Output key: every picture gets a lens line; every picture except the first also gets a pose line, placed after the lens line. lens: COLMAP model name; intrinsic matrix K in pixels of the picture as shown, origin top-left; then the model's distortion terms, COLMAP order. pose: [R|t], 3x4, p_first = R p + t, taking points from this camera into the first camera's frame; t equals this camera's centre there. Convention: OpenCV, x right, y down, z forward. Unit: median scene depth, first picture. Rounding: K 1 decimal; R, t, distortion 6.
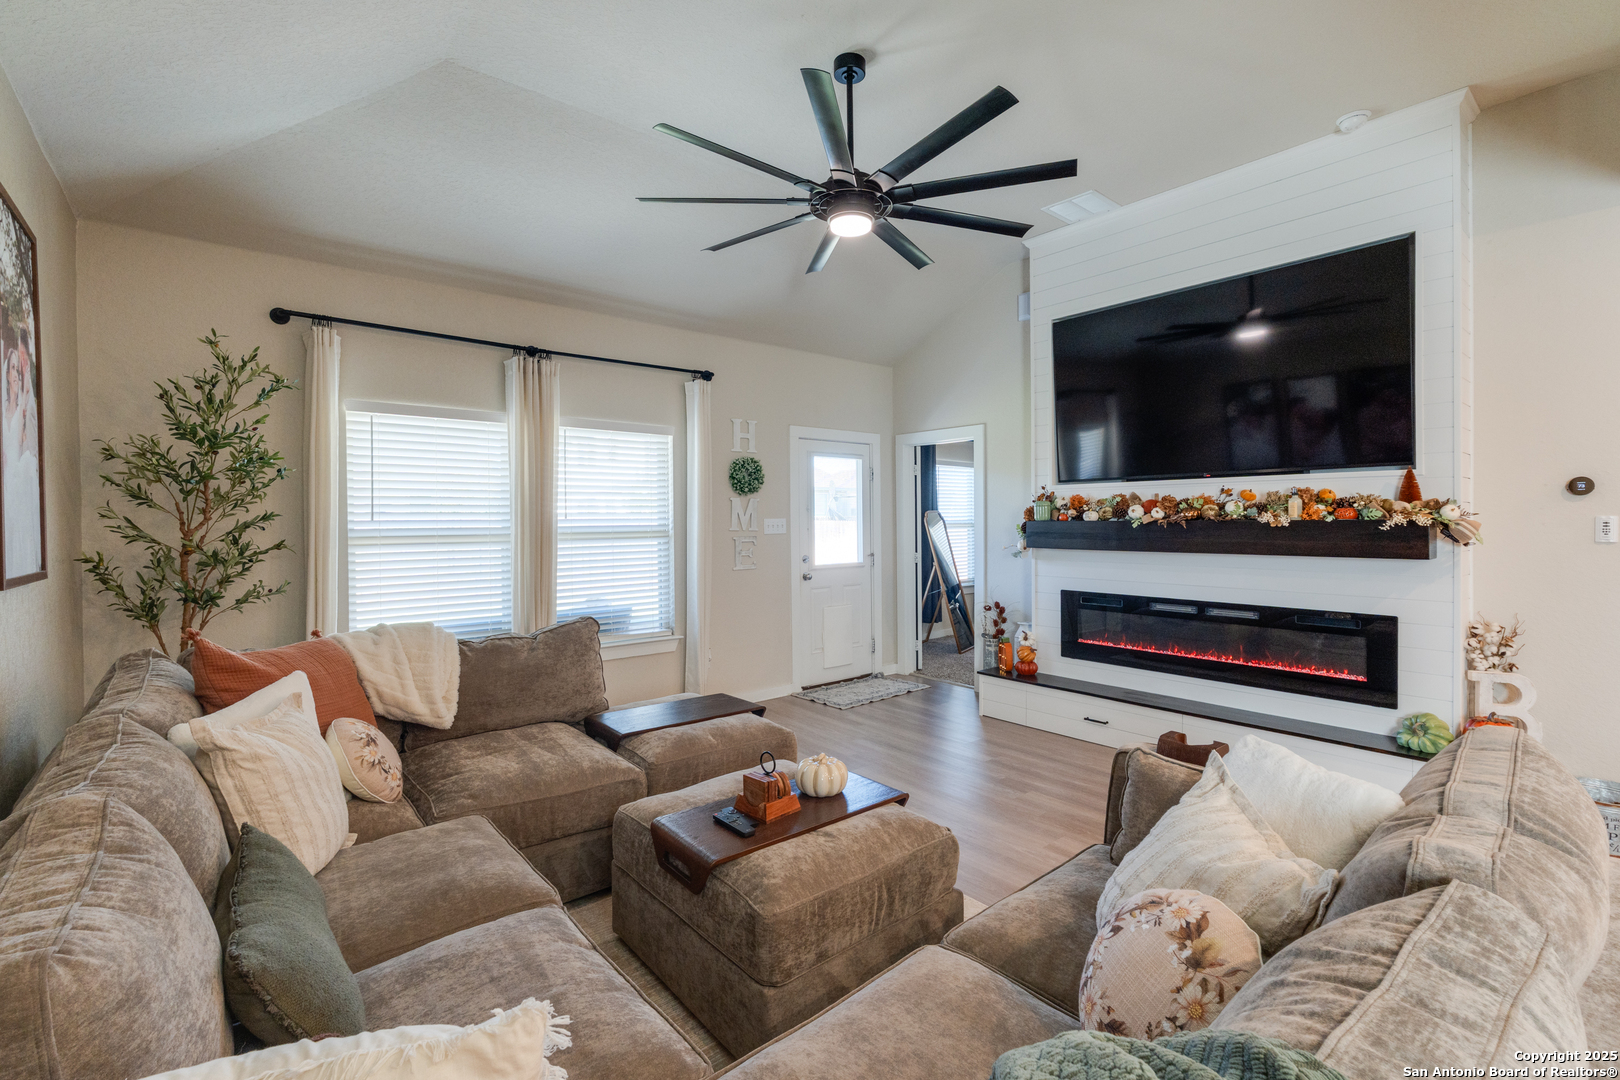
lens RADIAL K [[715.0, 0, 817.6], [0, 715.0, 520.8], [0, 0, 1]] dist [-0.004201, 0.000013]
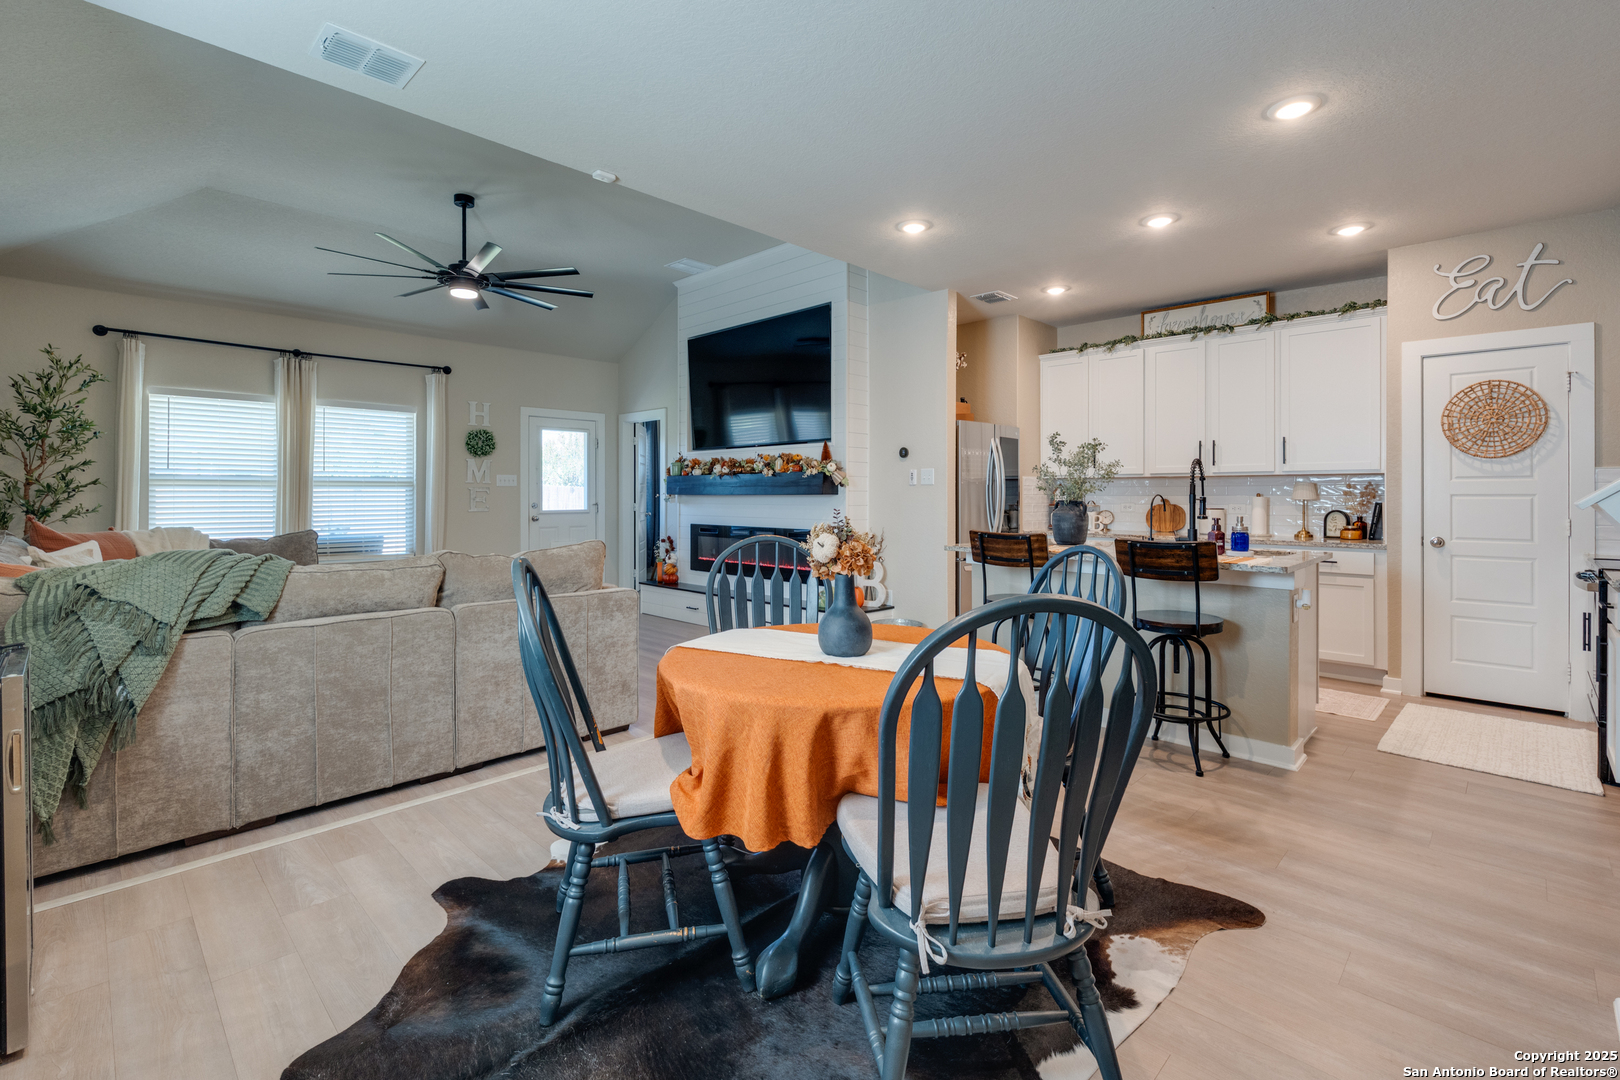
lens RADIAL K [[724.4, 0, 812.3], [0, 724.4, 487.6], [0, 0, 1]] dist [-0.002049, -0.000836]
pose [[0.995045, 0.007662, 0.099133, 0.590711], [-0.006473, 0.999903, -0.012312, 0.052866], [-0.099218, 0.011609, 0.994998, -0.659513]]
